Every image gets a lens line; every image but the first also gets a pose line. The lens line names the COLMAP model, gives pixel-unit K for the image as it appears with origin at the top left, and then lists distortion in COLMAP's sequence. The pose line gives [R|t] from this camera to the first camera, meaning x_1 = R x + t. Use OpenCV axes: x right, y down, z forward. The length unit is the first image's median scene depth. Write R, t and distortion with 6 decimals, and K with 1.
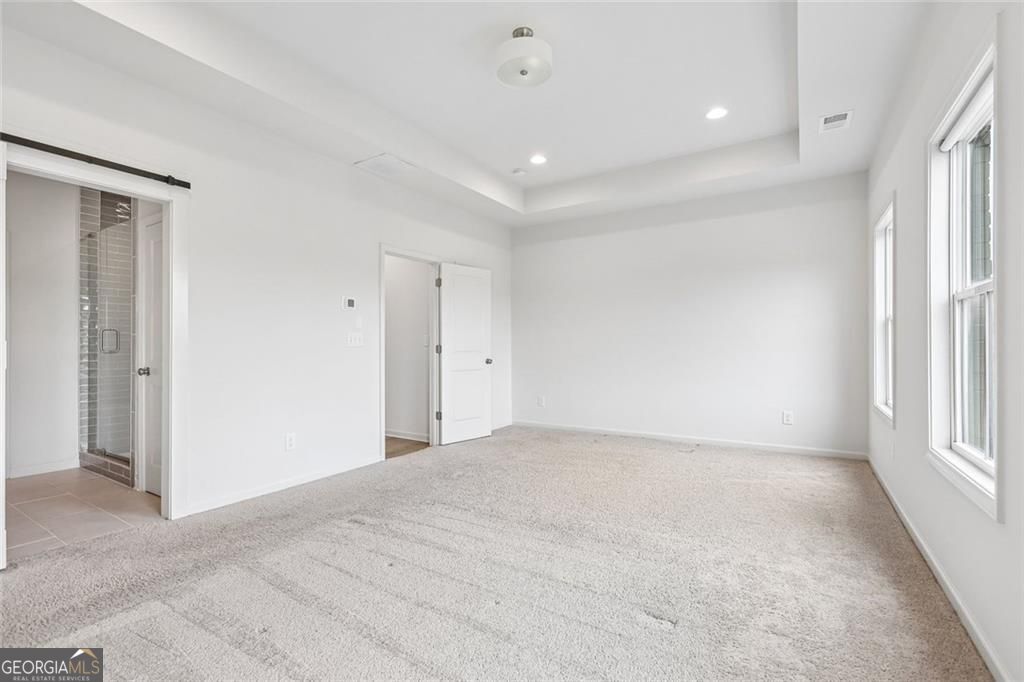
lens RADIAL K [[457.9, 0, 511.8], [0, 457.9, 343.9], [0, 0, 1]] dist [0.002187, 0.000432]
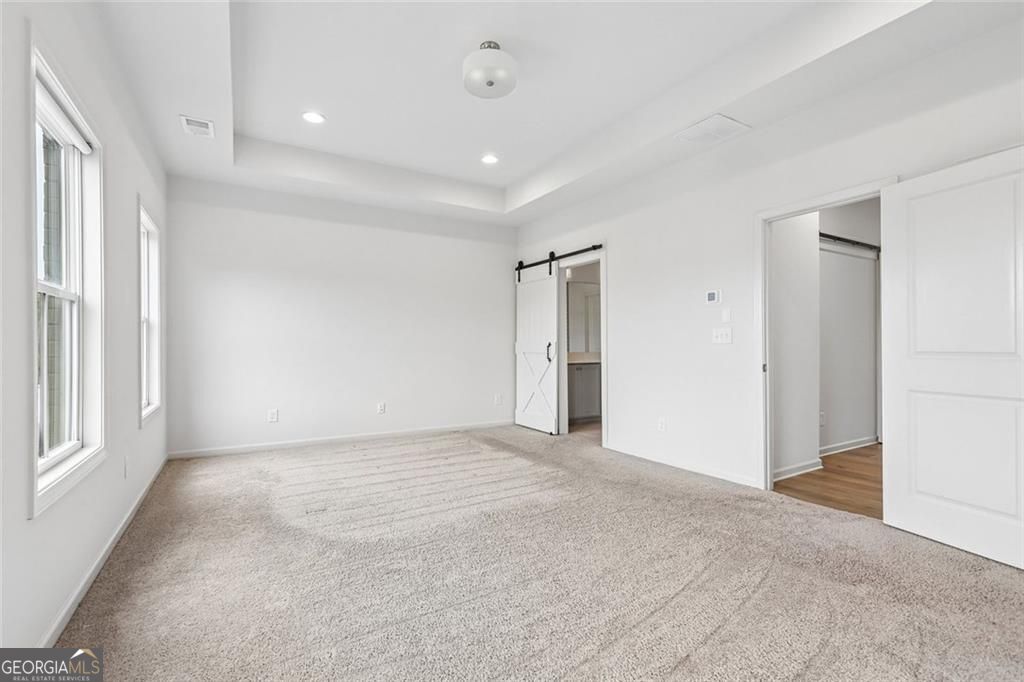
lens RADIAL K [[457.9, 0, 507.9], [0, 457.9, 345.0], [0, 0, 1]] dist [0.002187, 0.000432]
pose [[-0.450049, -0.004025, -0.892995, 0.658963], [0.004728, 0.999965, -0.006890, 0.013341], [0.892991, -0.007323, -0.450015, 1.044409]]
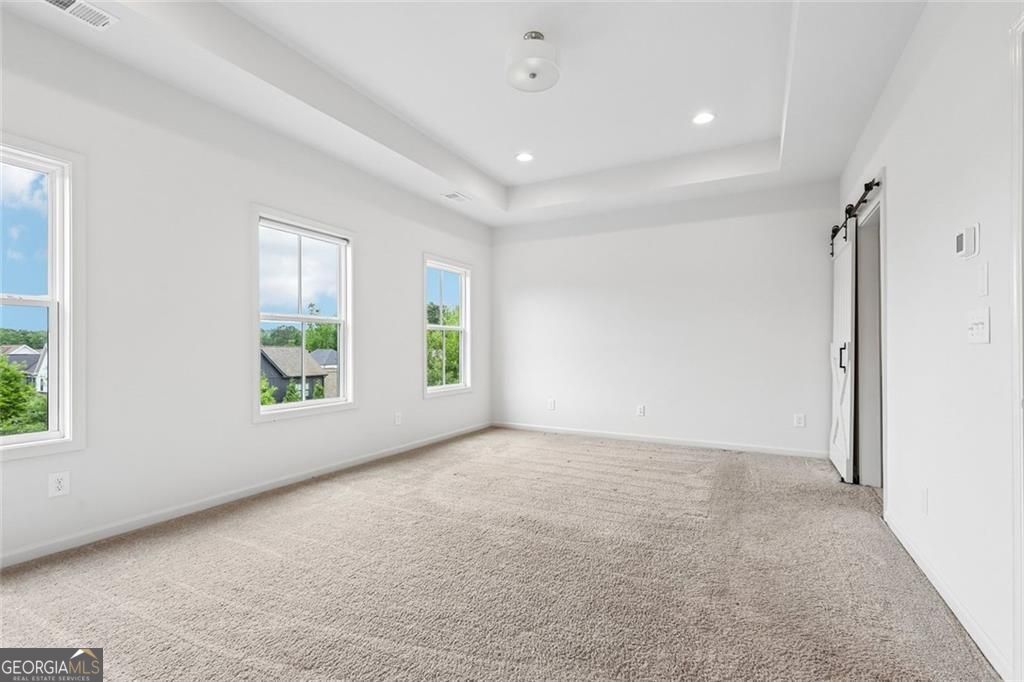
lens RADIAL K [[457.9, 0, 513.9], [0, 457.9, 348.2], [0, 0, 1]] dist [0.002187, 0.000432]
pose [[-0.997714, -0.000911, -0.067566, 0.100339], [-0.000548, 0.999985, -0.005397, 0.014032], [0.067570, -0.005348, -0.997700, 1.395692]]
